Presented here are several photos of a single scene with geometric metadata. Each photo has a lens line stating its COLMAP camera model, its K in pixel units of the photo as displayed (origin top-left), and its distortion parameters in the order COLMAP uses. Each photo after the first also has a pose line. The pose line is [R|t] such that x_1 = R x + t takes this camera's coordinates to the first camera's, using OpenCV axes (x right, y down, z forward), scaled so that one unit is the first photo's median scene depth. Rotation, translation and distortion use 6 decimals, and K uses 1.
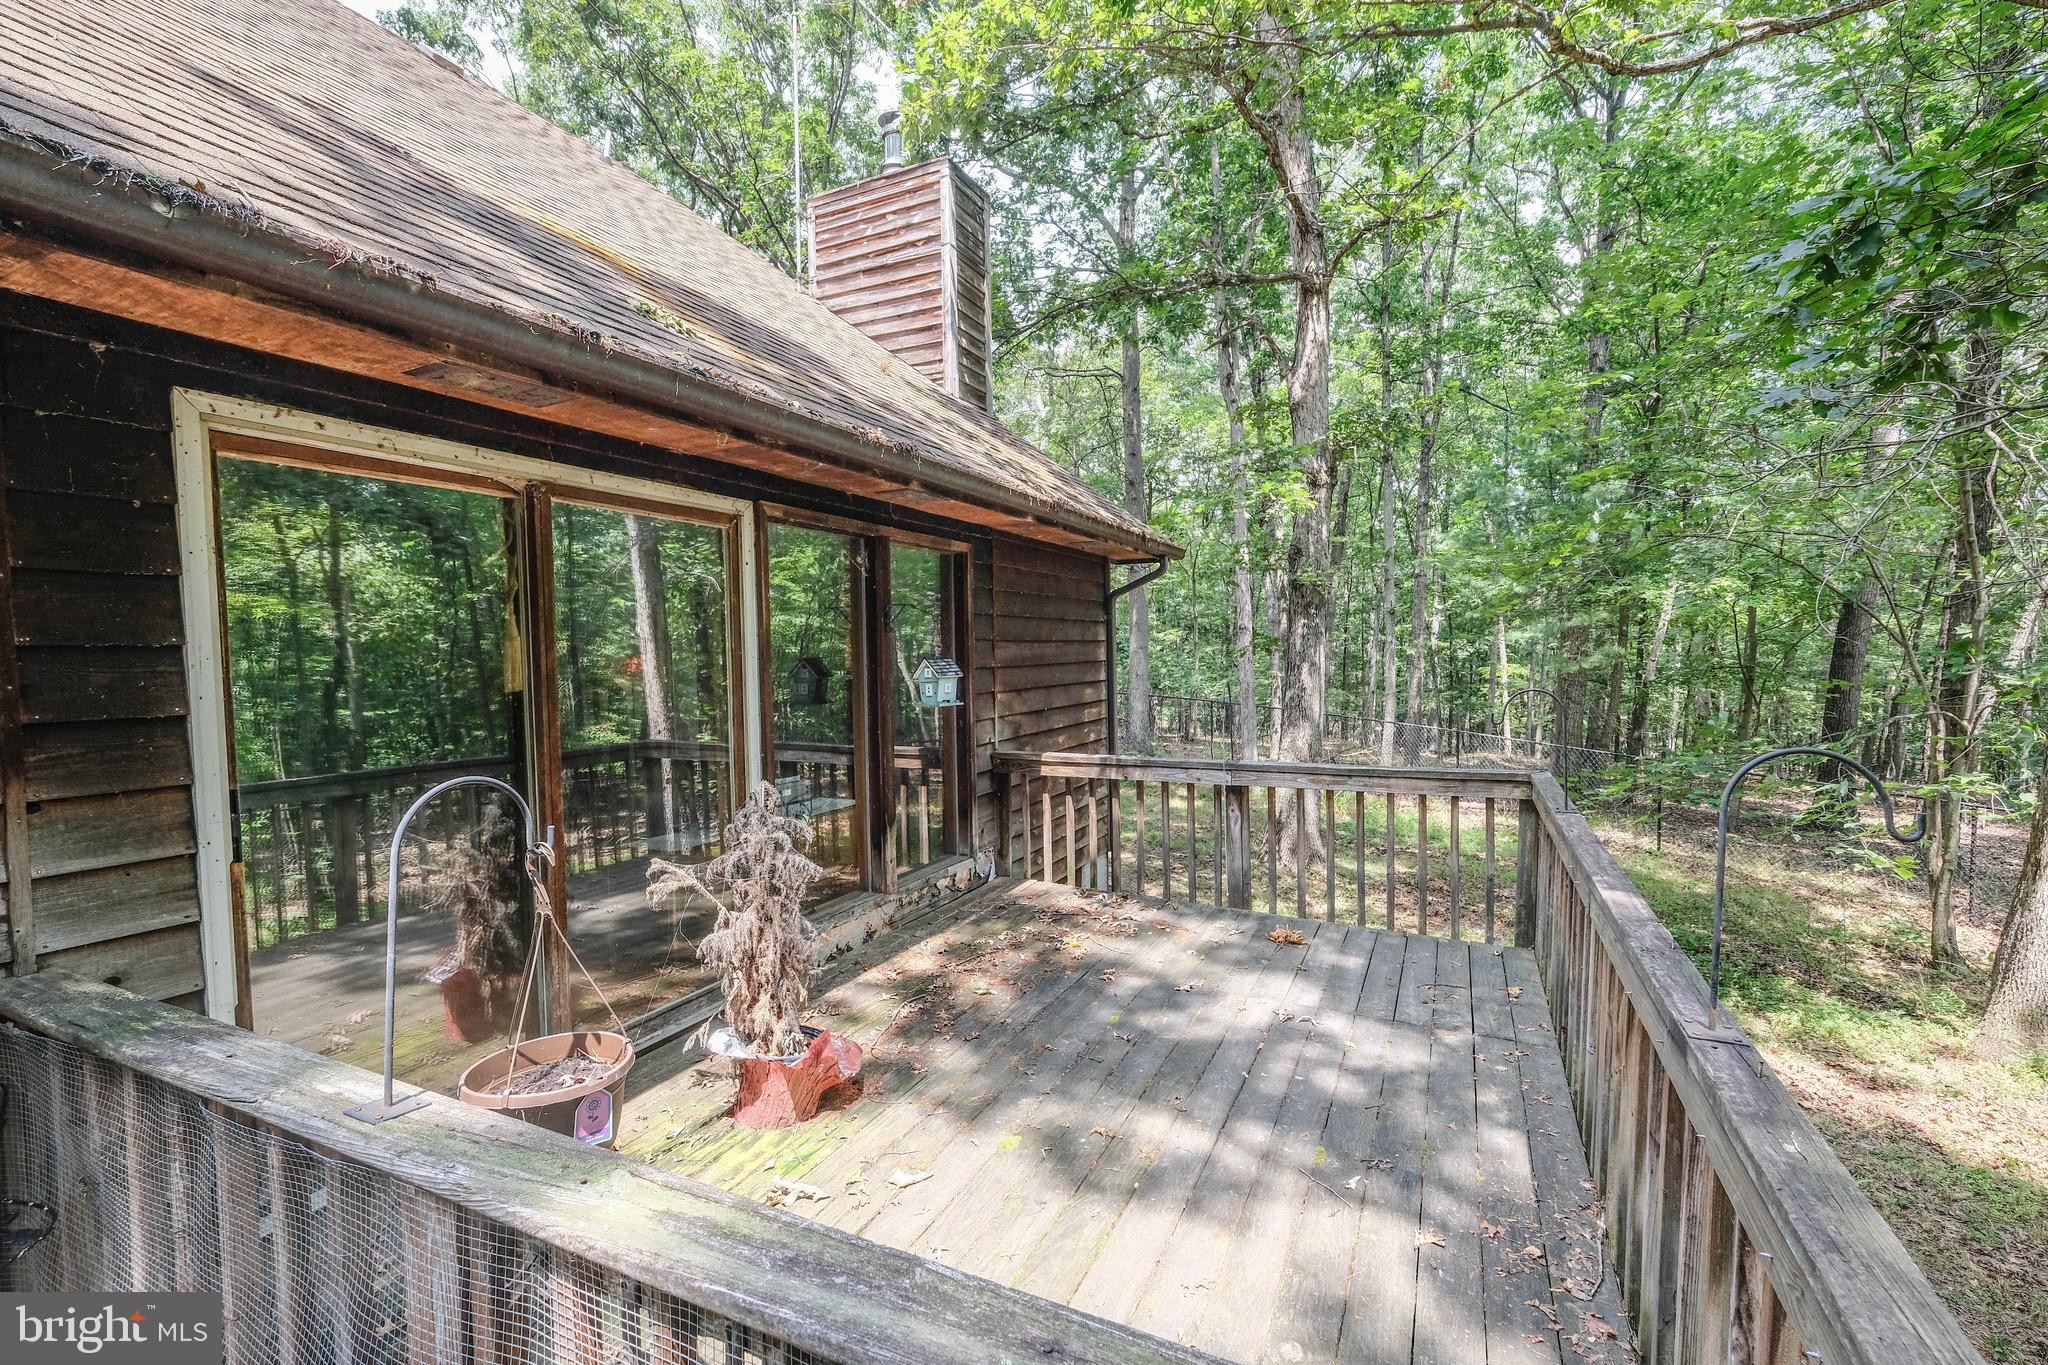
lens RADIAL K [[934.1, 0, 1030.4], [0, 934.1, 716.3], [0, 0, 1]] dist [-0.006465, -0.000337]
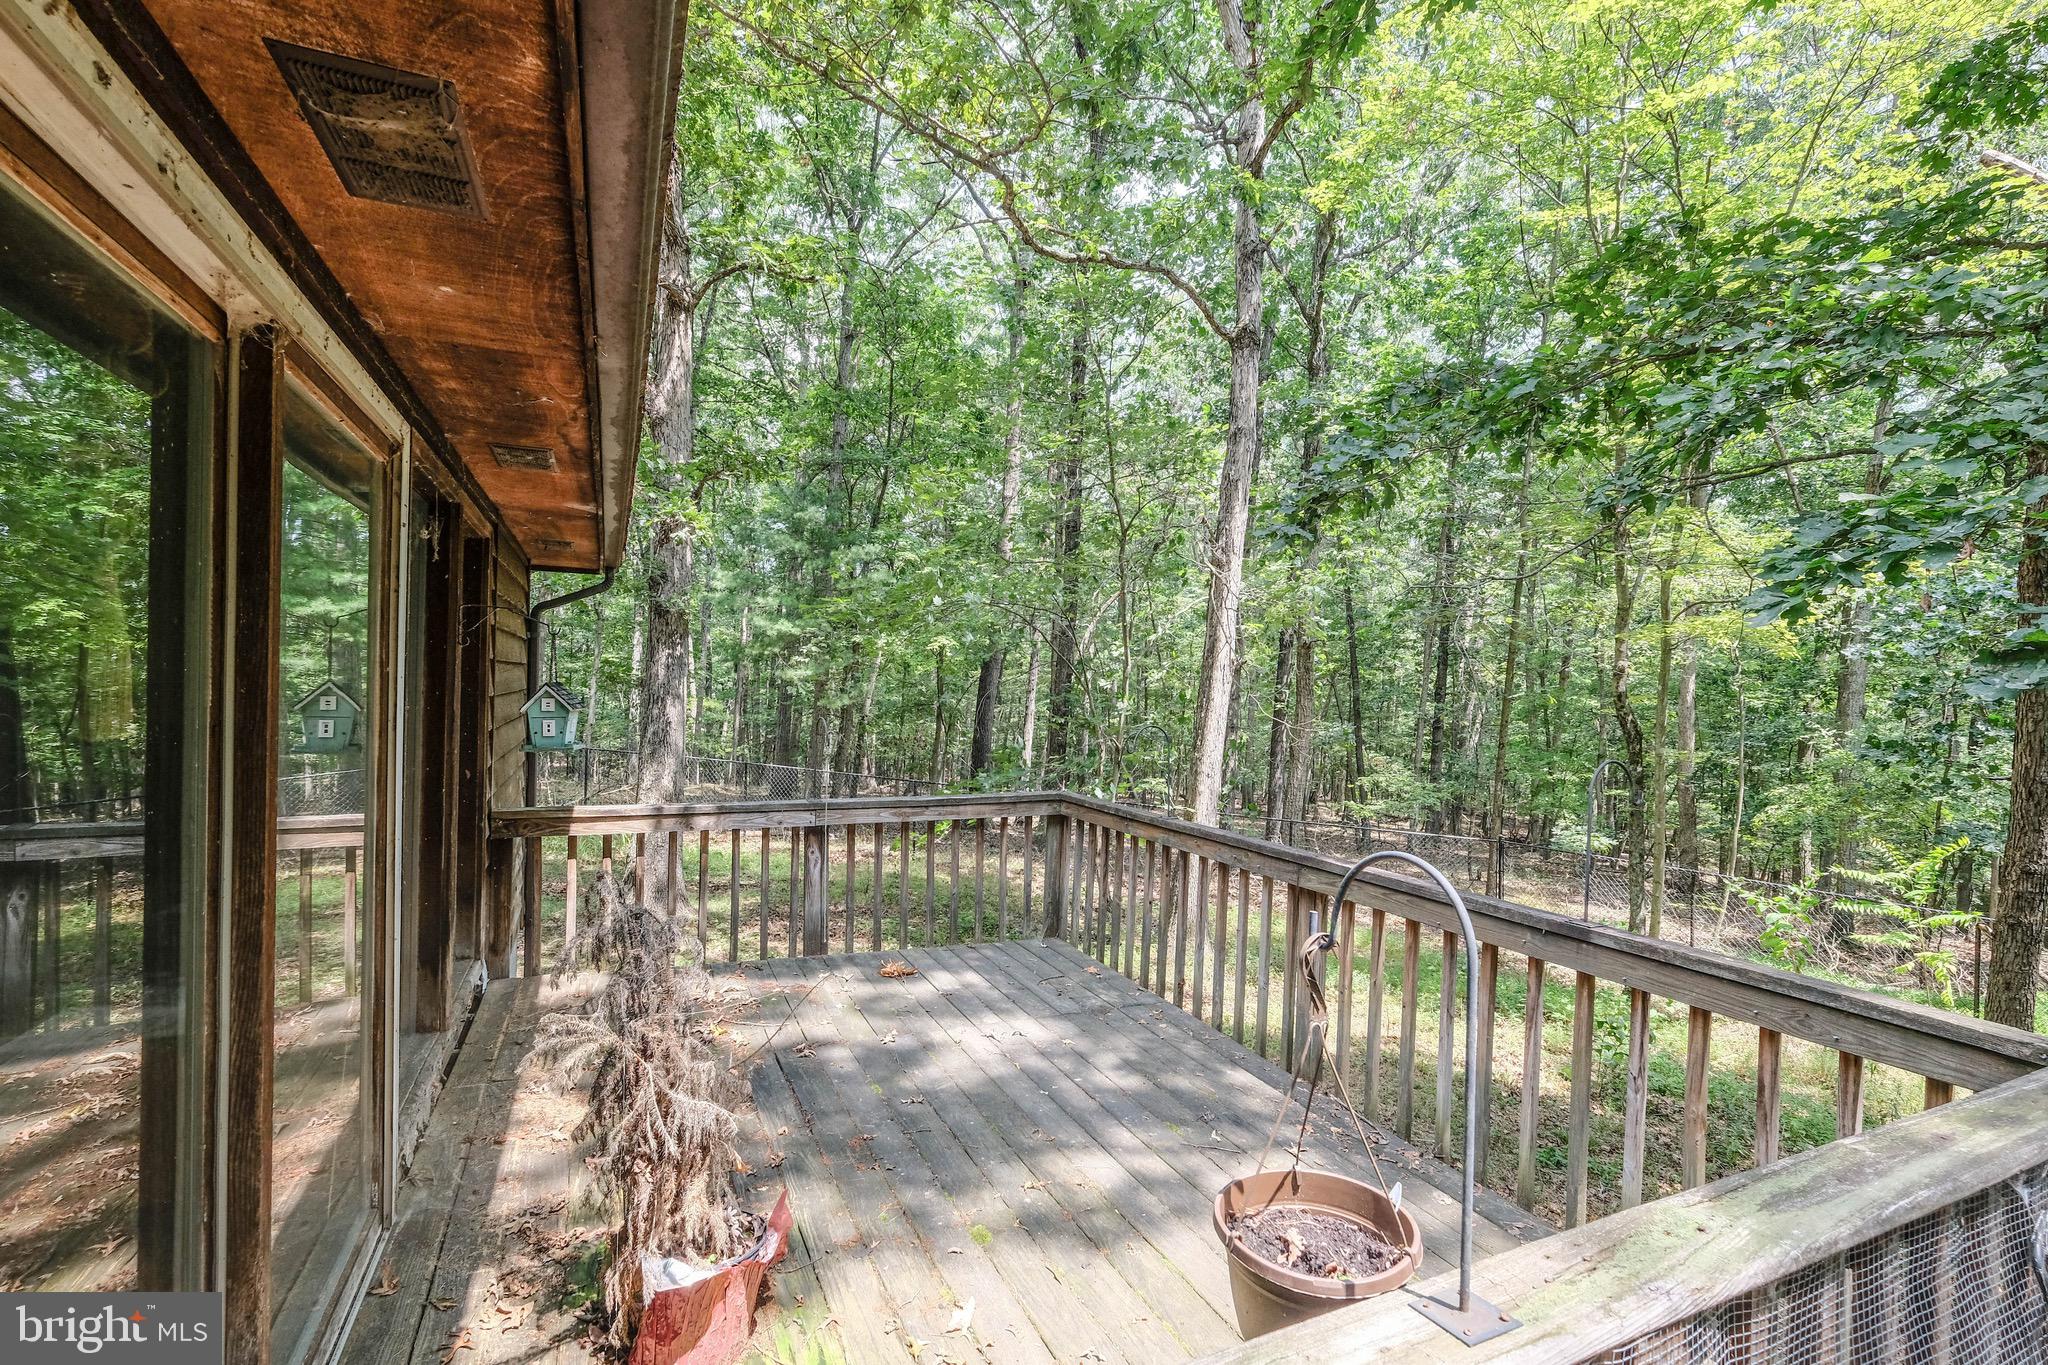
lens RADIAL K [[934.1, 0, 1030.4], [0, 934.1, 716.3], [0, 0, 1]] dist [-0.006465, -0.000337]
pose [[0.615597, -0.003156, 0.788055, -0.387169], [0.029509, 0.999383, -0.019049, -0.011954], [-0.787508, 0.034982, 0.615311, 0.243468]]
